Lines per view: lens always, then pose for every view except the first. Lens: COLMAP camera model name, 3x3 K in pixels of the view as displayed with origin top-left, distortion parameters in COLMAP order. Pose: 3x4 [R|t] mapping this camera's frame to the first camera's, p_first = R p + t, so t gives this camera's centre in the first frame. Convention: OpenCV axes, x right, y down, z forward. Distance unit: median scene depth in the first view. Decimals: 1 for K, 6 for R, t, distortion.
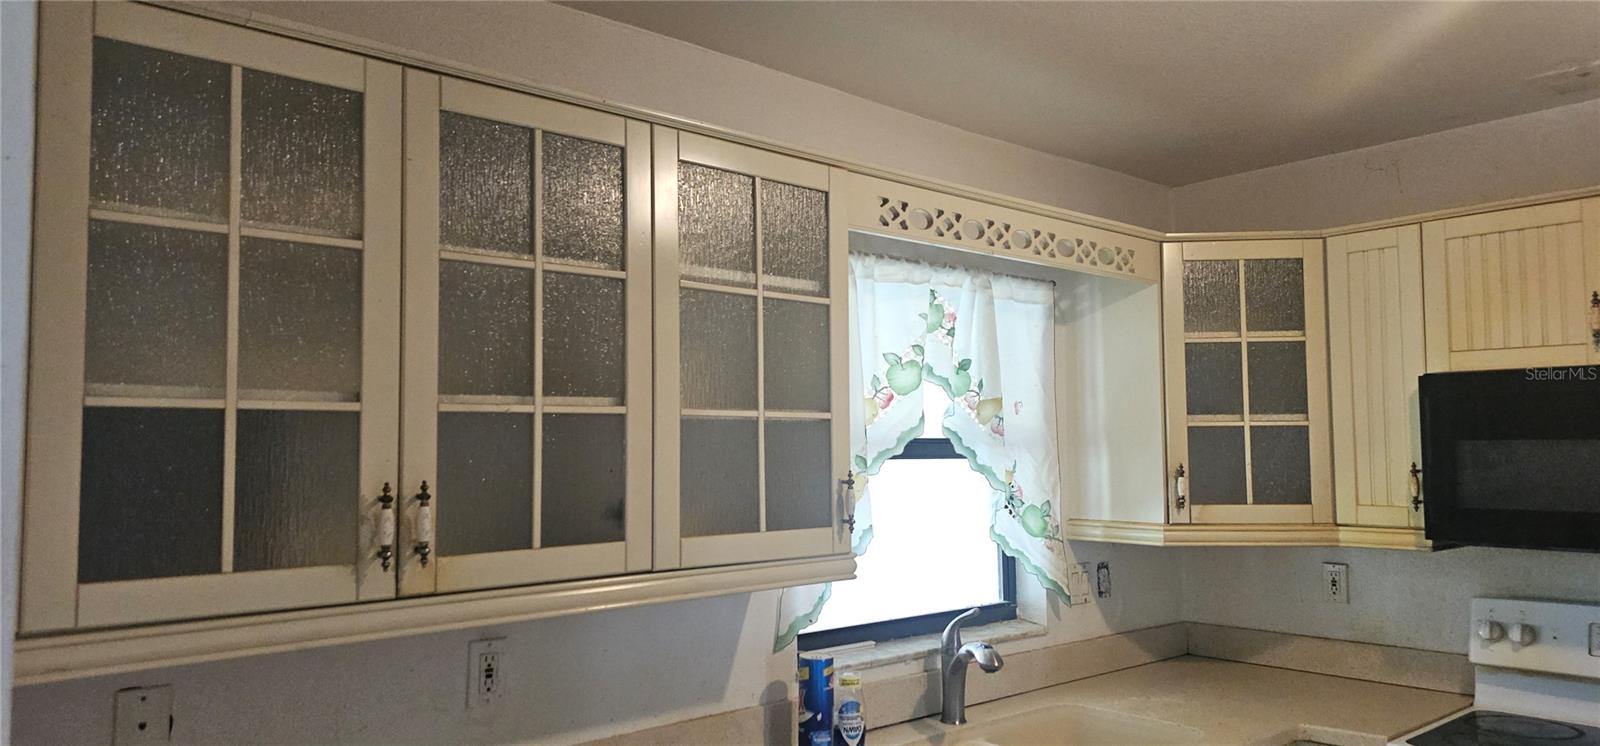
lens RADIAL K [[1071.6, 0, 822.3], [0, 1071.6, 376.8], [0, 0, 1]] dist [0.095987, -0.102942]
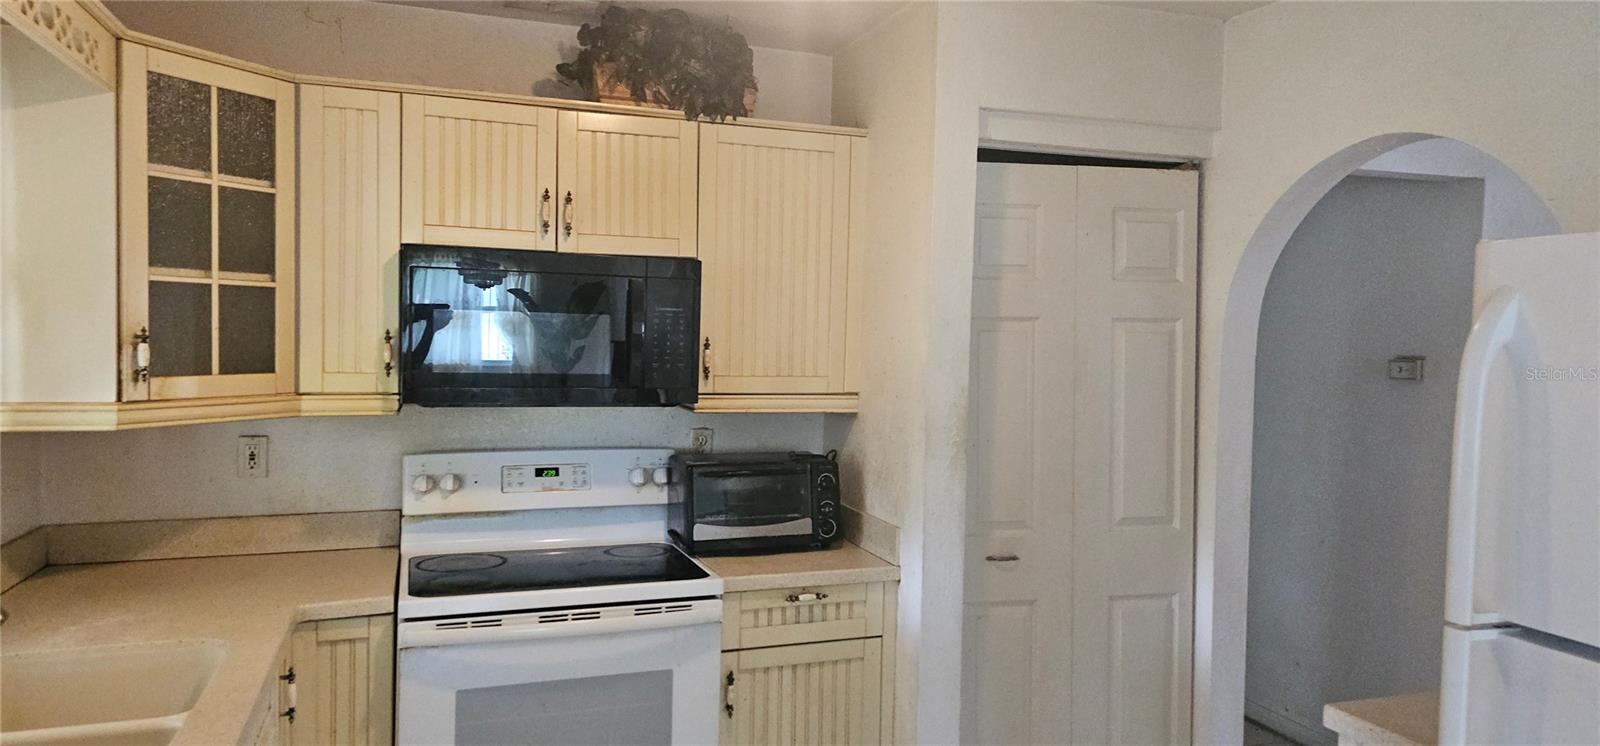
lens RADIAL K [[1071.6, 0, 822.3], [0, 1071.6, 376.8], [0, 0, 1]] dist [0.095987, -0.102942]
pose [[0.367276, -0.022728, 0.929834, -0.238899], [-0.084830, 0.994716, 0.057821, 0.027606], [-0.926235, -0.100115, 0.363408, 0.235810]]
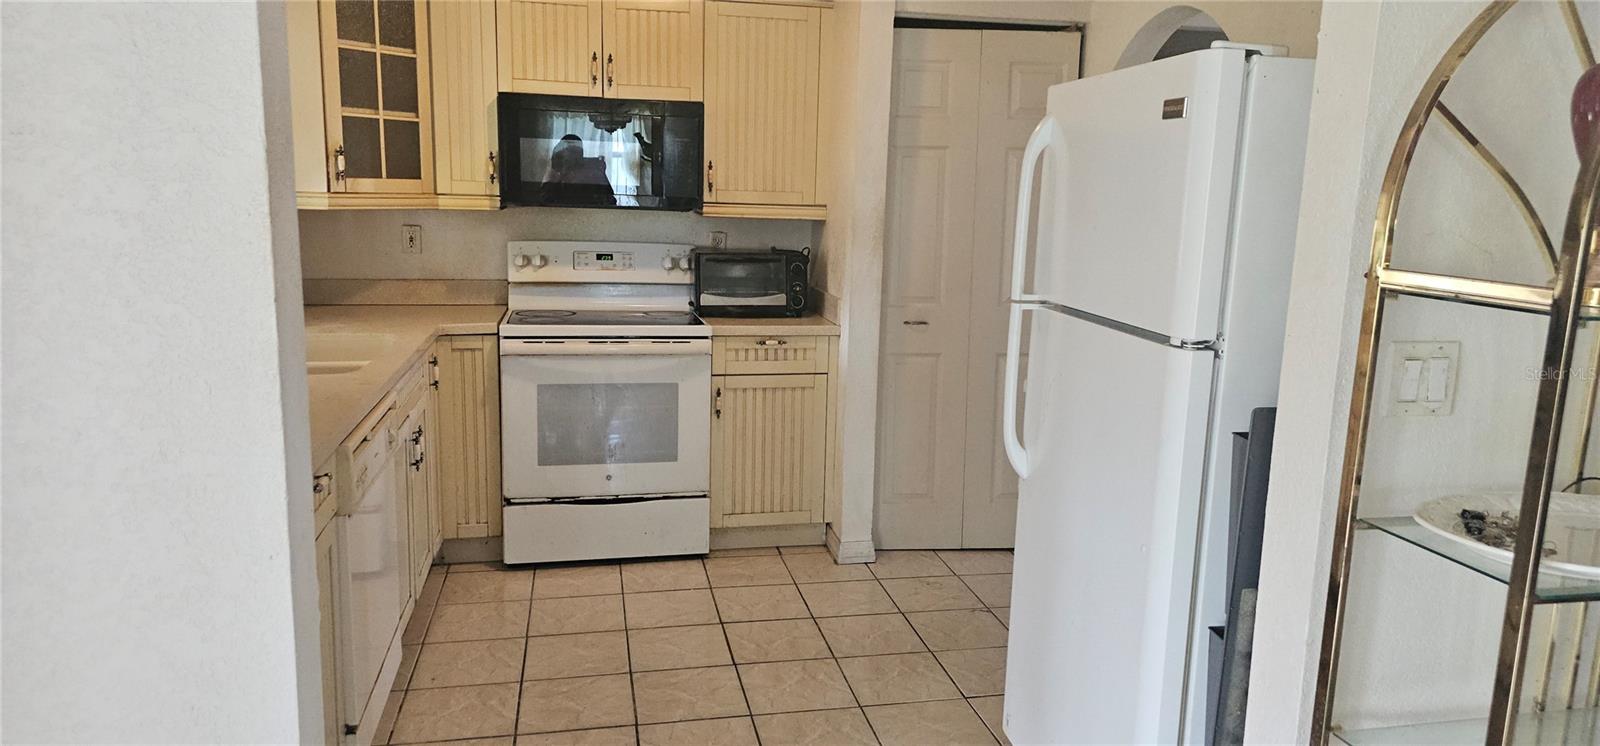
lens RADIAL K [[1054.1, 0, 814.1], [0, 1054.1, 370.3], [0, 0, 1]] dist [0.139192, -0.244510]
pose [[0.491994, -0.129551, 0.860906, -0.524145], [-0.088642, 0.976273, 0.197569, 0.039453], [-0.866074, -0.173515, 0.468836, -0.130711]]
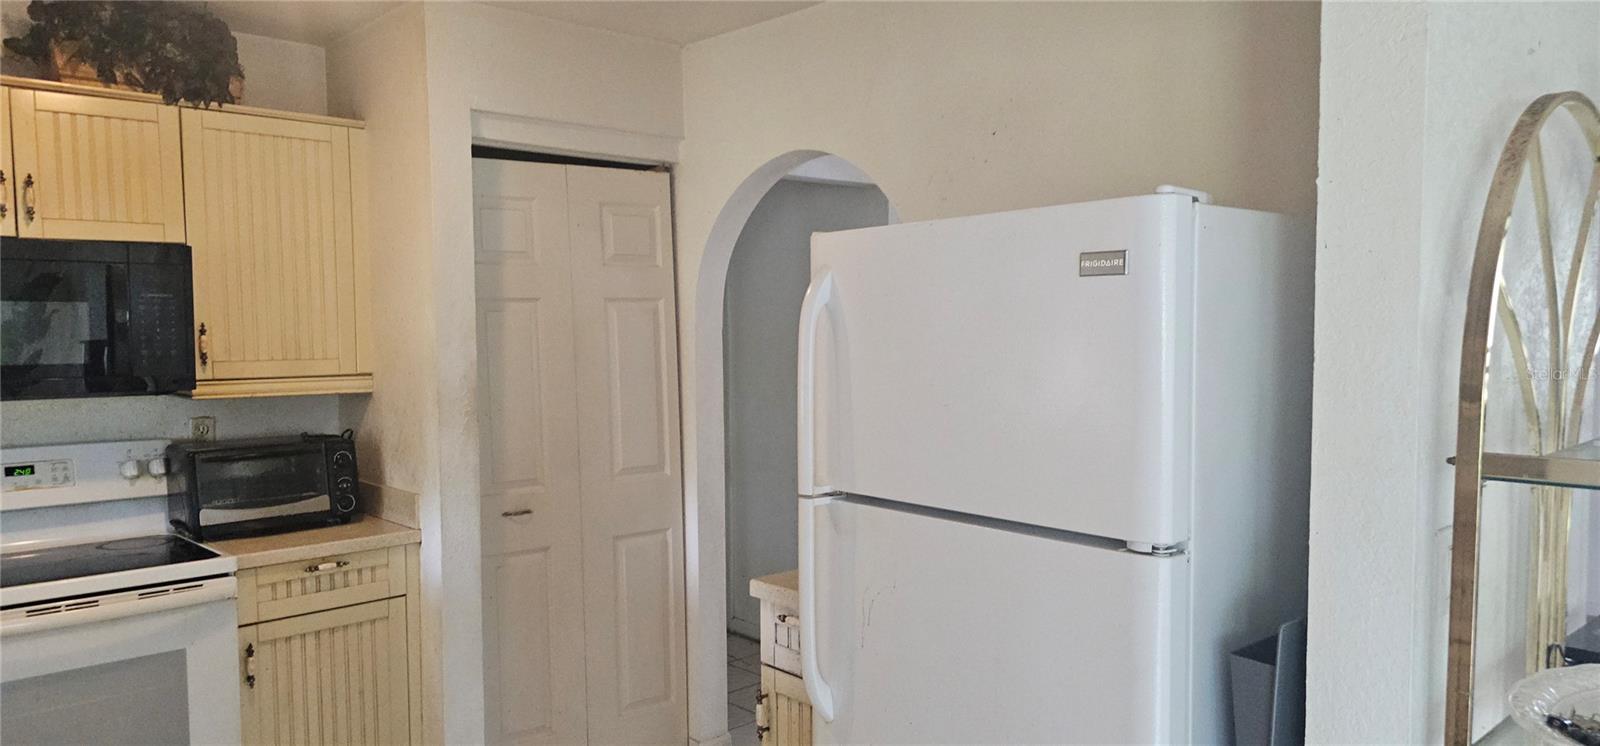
lens RADIAL K [[1064.2, 0, 796.4], [0, 1064.2, 394.6], [0, 0, 1]] dist [0.054254, -0.051164]
pose [[-0.020373, -0.056353, 0.998203, -0.371110], [-0.057071, 0.996848, 0.055112, 0.037793], [-0.998162, -0.055845, -0.023525, 0.166490]]
